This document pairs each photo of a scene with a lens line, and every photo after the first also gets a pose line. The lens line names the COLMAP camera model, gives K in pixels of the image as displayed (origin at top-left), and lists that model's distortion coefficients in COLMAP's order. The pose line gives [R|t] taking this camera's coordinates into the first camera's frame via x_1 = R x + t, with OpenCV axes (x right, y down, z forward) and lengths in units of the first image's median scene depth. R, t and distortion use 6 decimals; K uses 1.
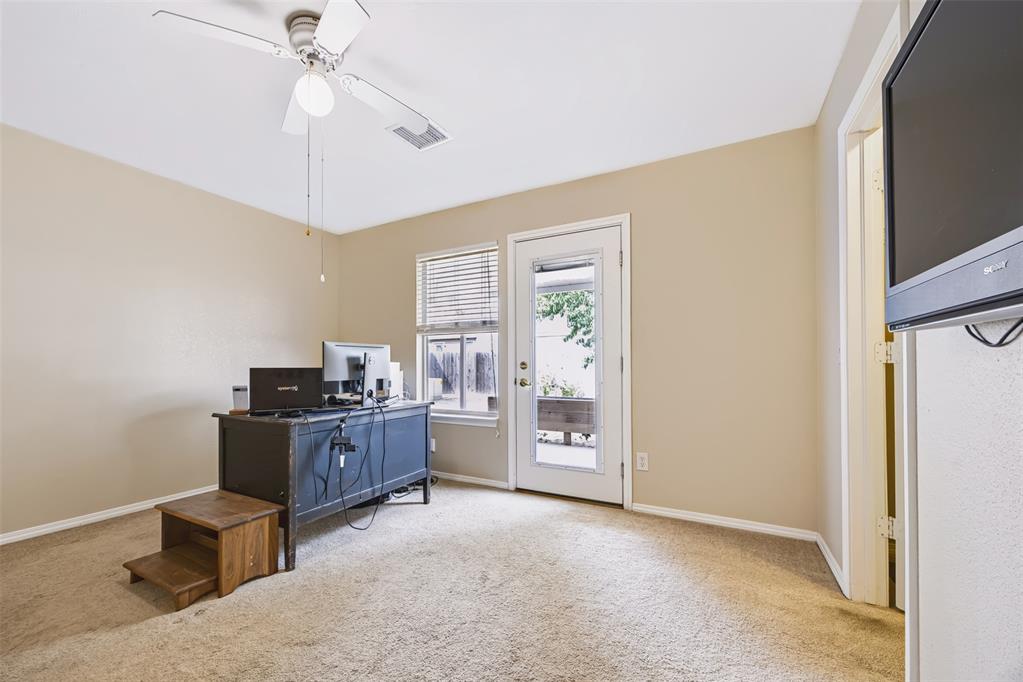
lens RADIAL K [[397.8, 0, 512.1], [0, 397.8, 361.0], [0, 0, 1]] dist [-0.000976, -0.000065]
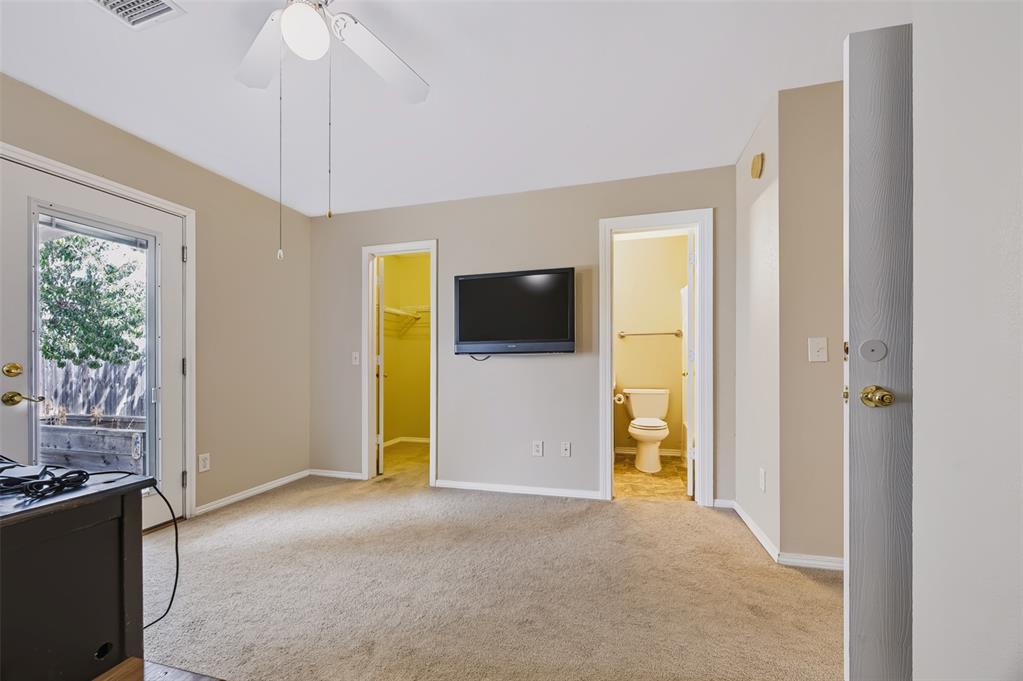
lens RADIAL K [[397.8, 0, 512.1], [0, 397.8, 360.5], [0, 0, 1]] dist [-0.000976, -0.000065]
pose [[-0.224736, 0.008598, 0.974382, -0.845987], [-0.002963, 0.999950, -0.009507, 0.000930], [-0.974415, -0.005024, -0.224700, 0.474489]]
